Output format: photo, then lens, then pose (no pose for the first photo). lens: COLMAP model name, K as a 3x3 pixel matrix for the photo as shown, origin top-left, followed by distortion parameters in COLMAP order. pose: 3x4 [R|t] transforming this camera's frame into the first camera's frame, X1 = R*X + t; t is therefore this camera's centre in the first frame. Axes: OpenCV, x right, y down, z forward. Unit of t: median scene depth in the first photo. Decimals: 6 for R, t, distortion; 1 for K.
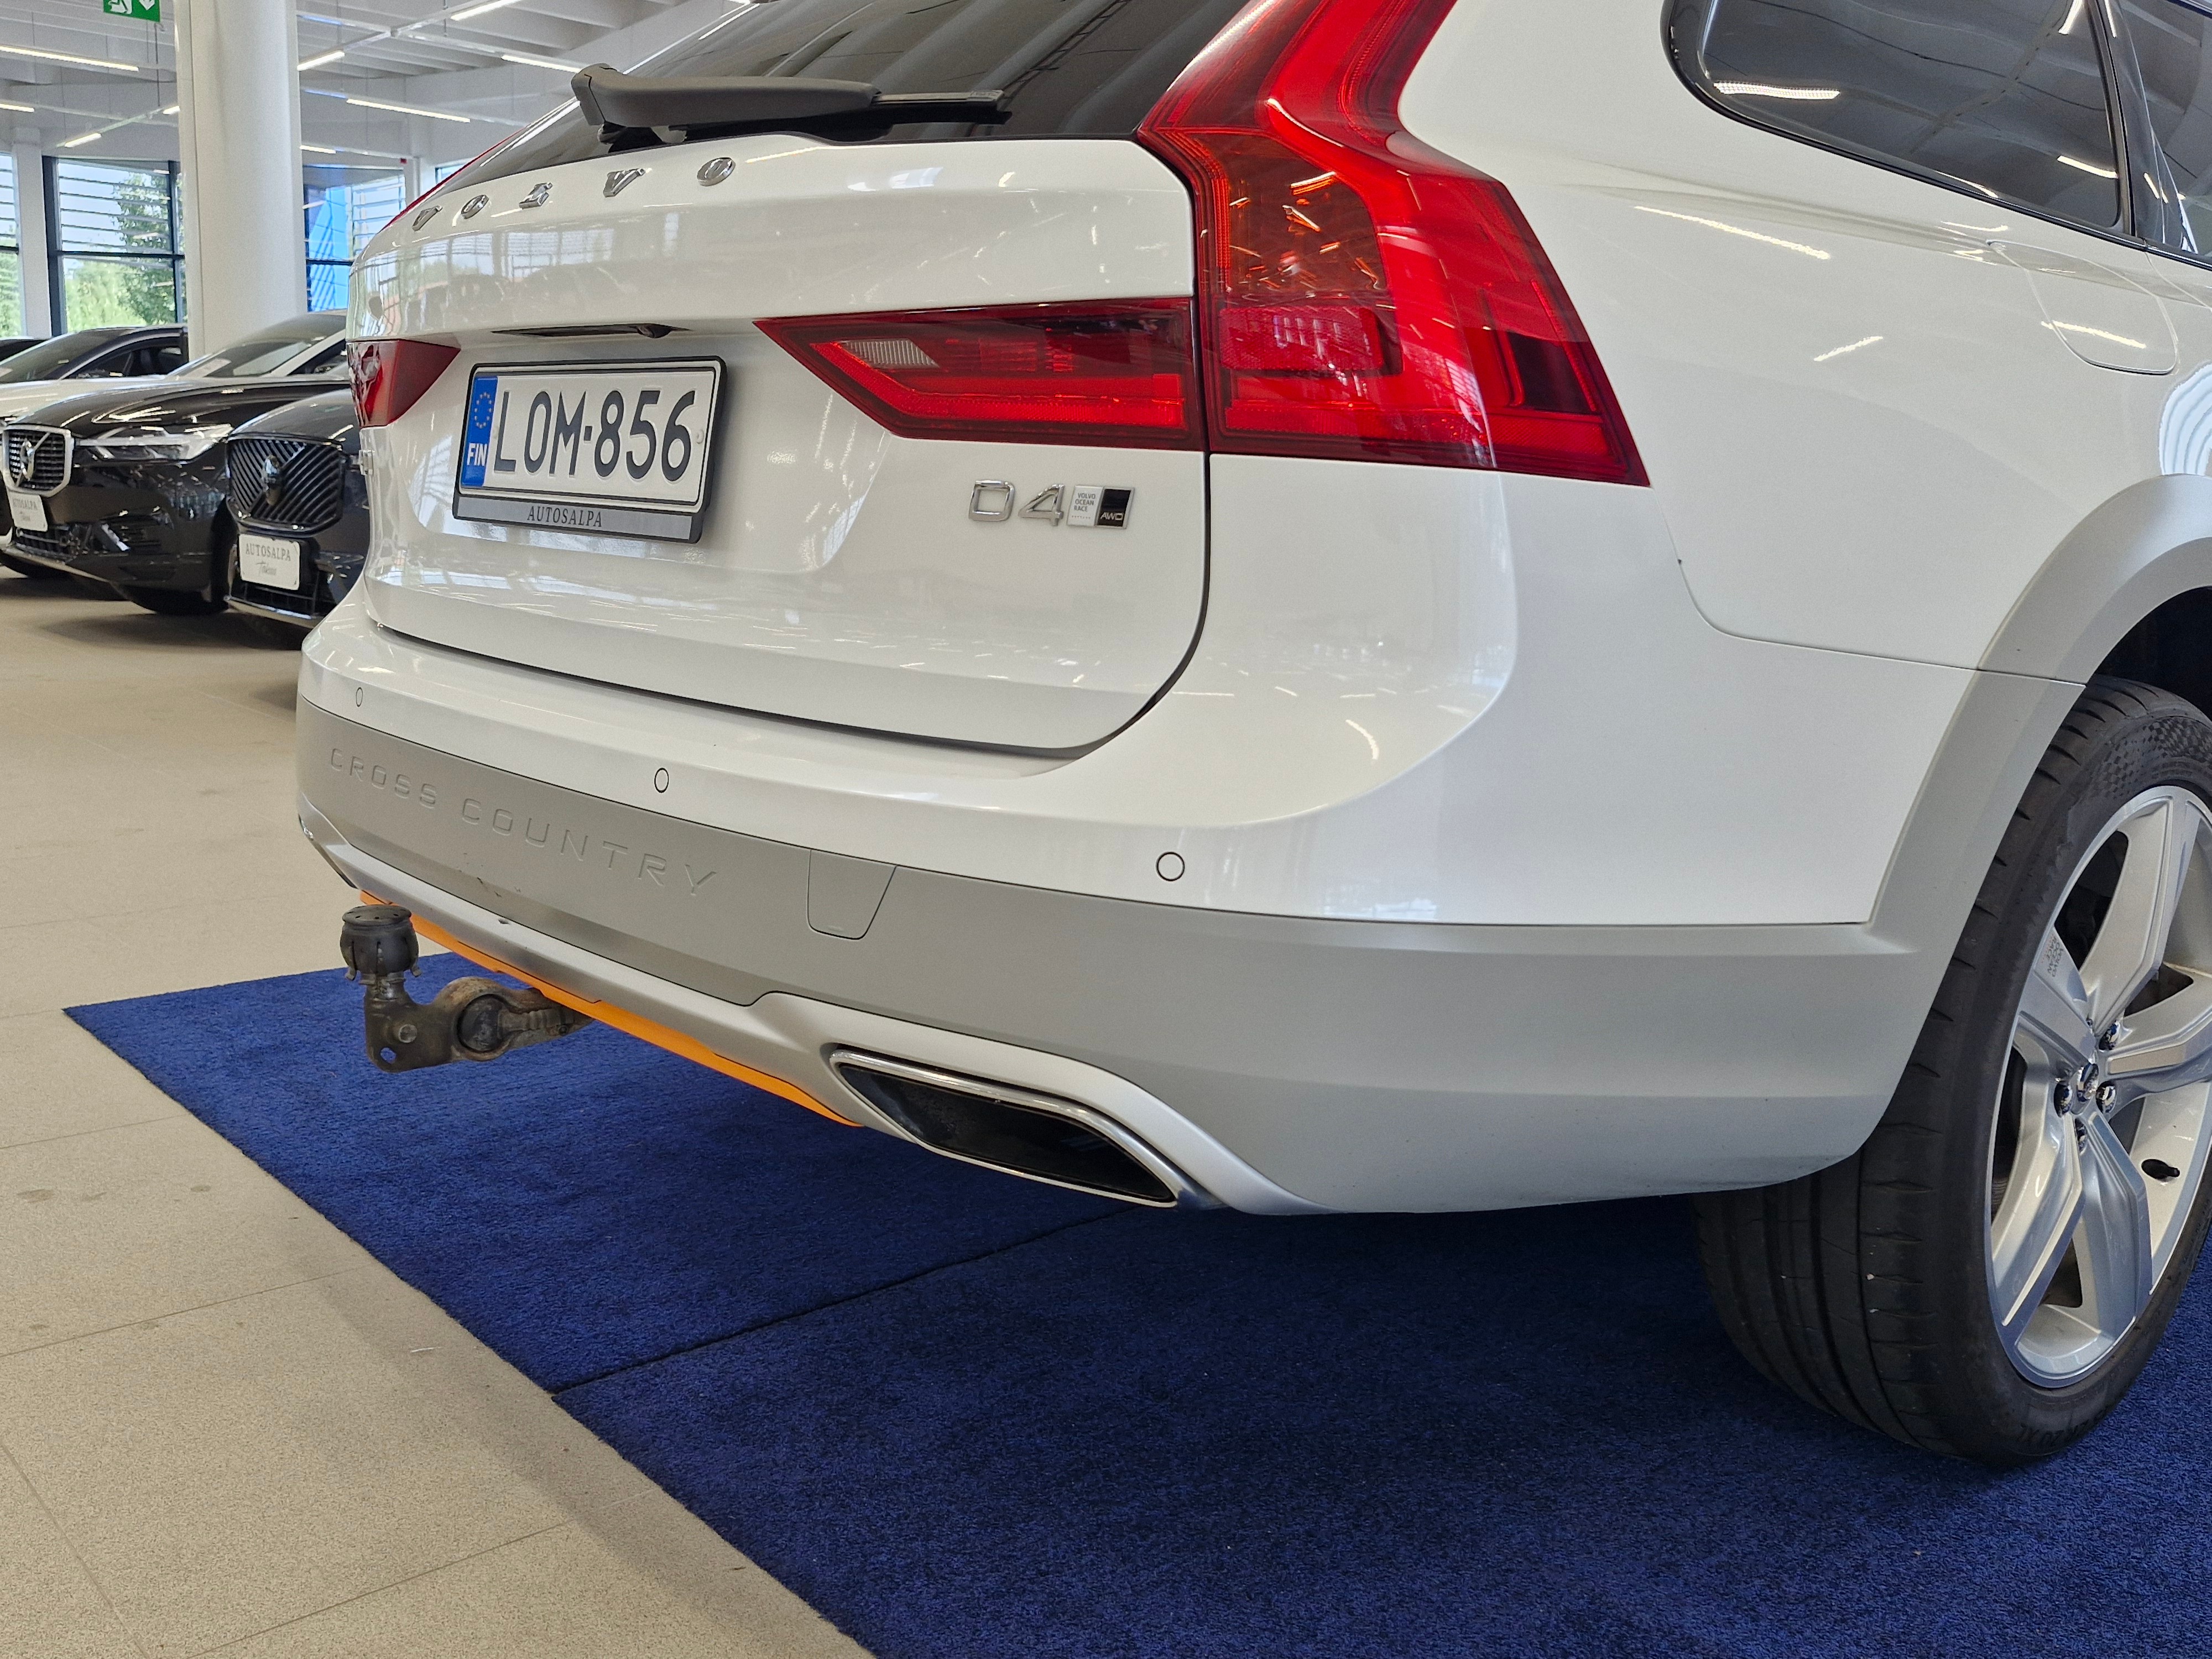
lens RADIAL K [[1937.8, 0, 1100.2], [0, 1937.8, 865.6], [0, 0, 1]] dist [0.203702, -0.326791]
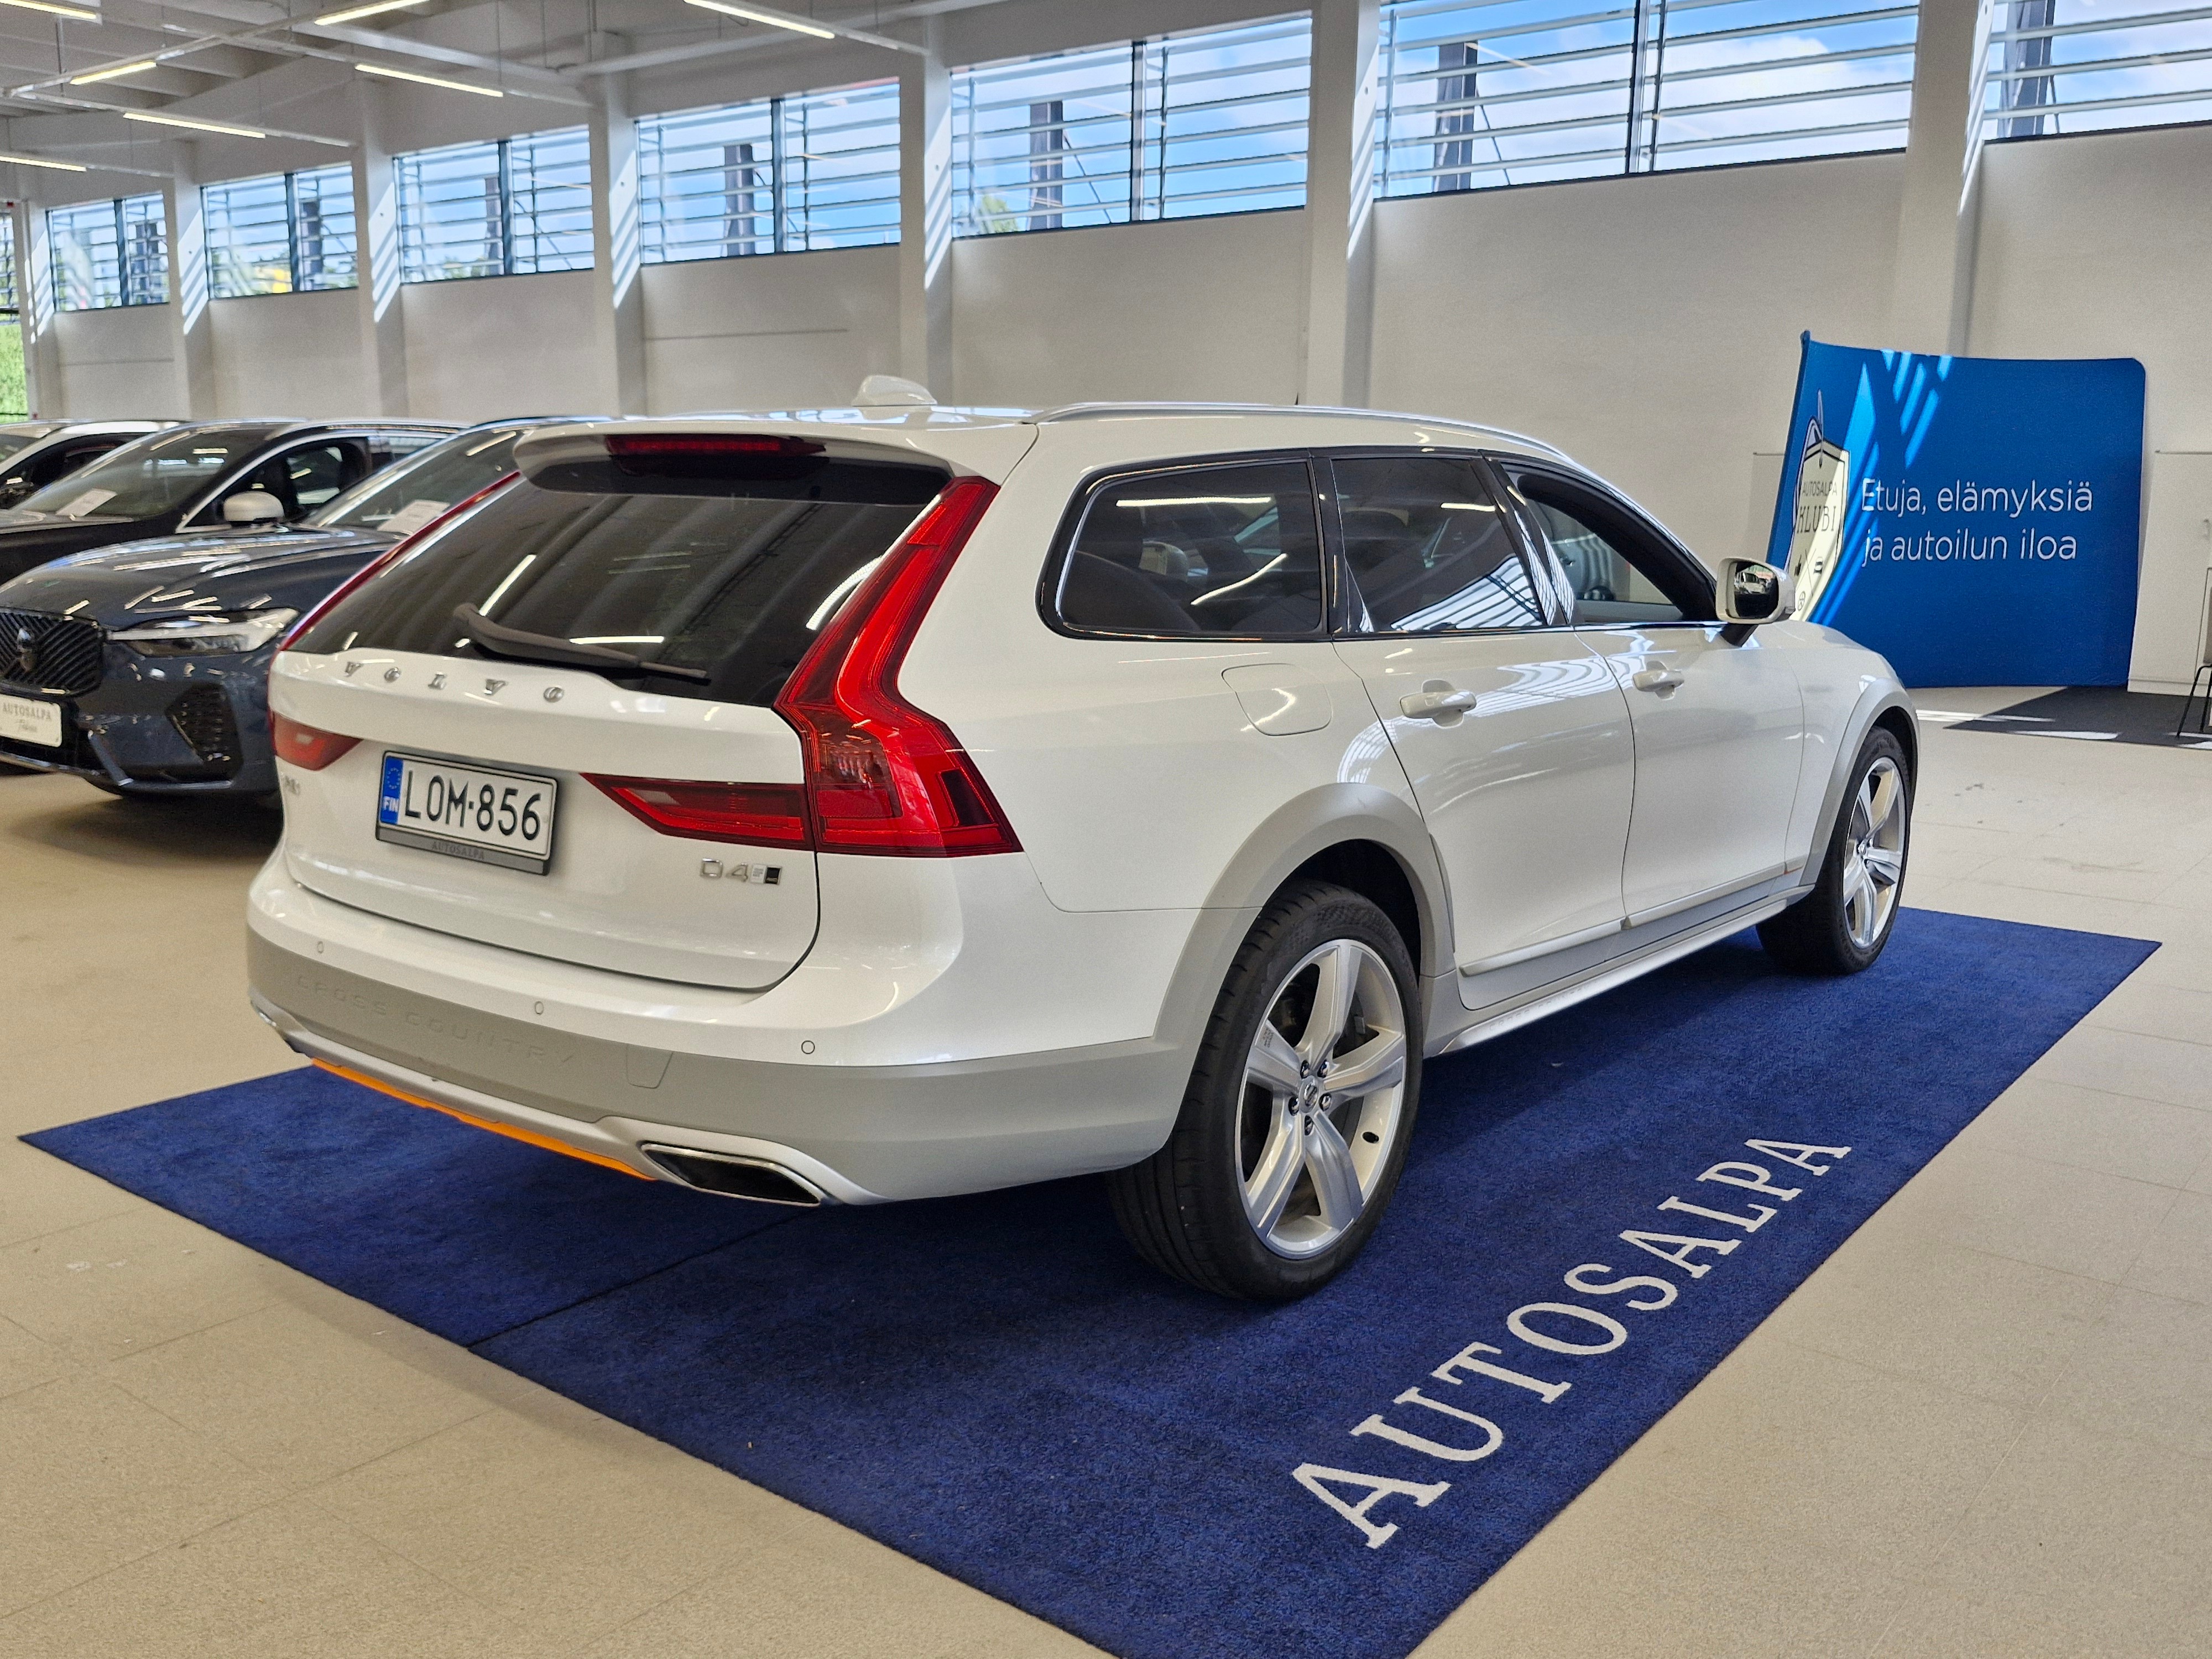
lens RADIAL K [[1937.8, 0, 1100.2], [0, 1937.8, 865.6], [0, 0, 1]] dist [0.203702, -0.326791]
pose [[0.985704, -0.056495, 0.158730, 0.017498], [0.056585, 0.998390, 0.003958, -0.141470], [-0.158699, 0.005080, 0.987314, -0.877077]]
